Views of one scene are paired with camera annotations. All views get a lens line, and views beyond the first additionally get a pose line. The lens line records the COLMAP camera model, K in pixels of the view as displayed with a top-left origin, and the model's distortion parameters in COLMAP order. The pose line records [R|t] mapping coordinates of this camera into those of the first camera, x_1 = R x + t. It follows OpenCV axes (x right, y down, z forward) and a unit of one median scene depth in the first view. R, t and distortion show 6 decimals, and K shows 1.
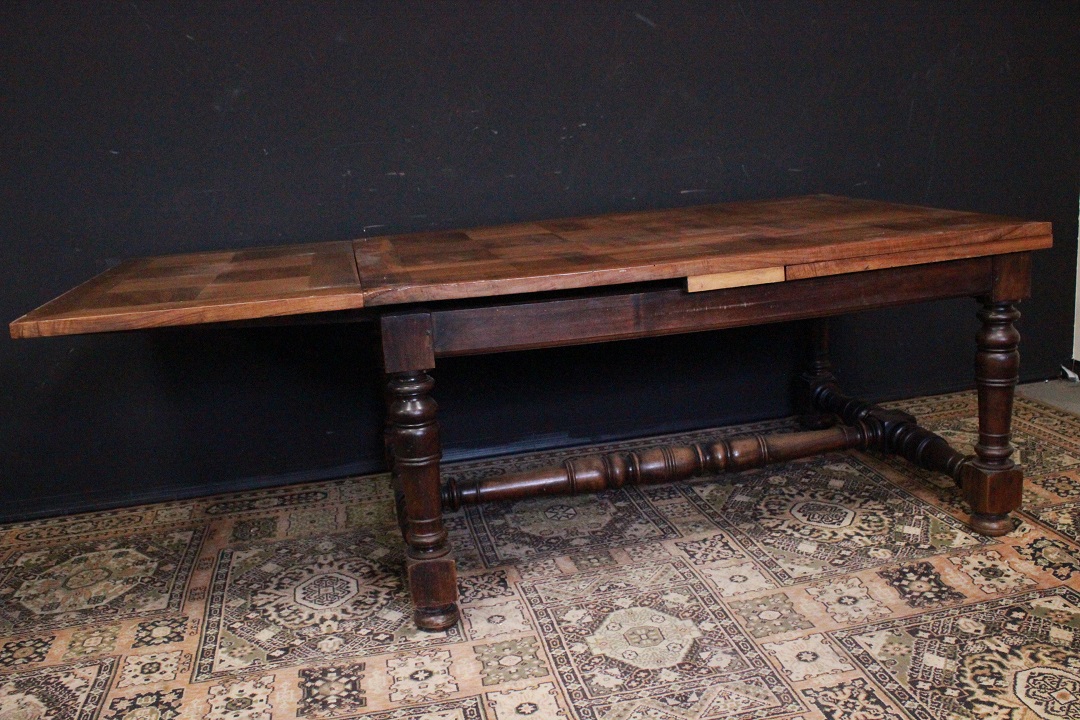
lens RADIAL K [[1048.2, 0, 536.4], [0, 1048.2, 357.1], [0, 0, 1]] dist [-0.093400, 0.000000]
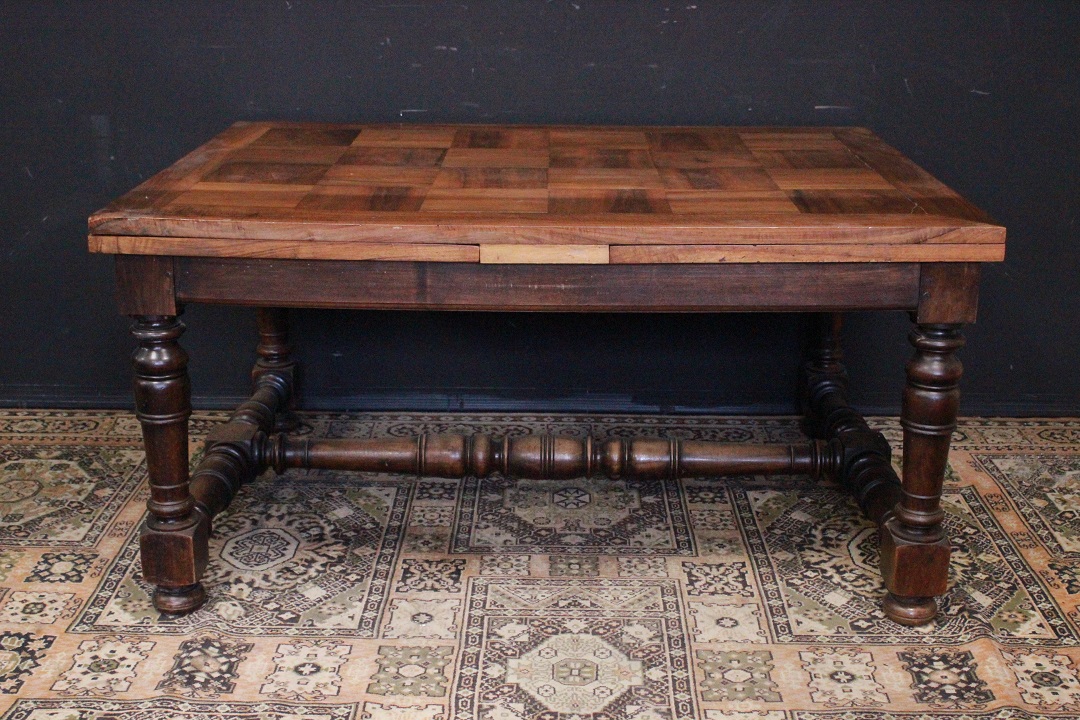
lens RADIAL K [[1418.1, 0, 536.3], [0, 1418.1, 378.6], [0, 0, 1]] dist [-0.043656, 0.000000]
pose [[0.972545, 0.145403, -0.181697, 0.231987], [-0.124818, 0.984889, 0.120057, -0.089807], [0.196408, -0.094082, 0.975998, -0.085087]]
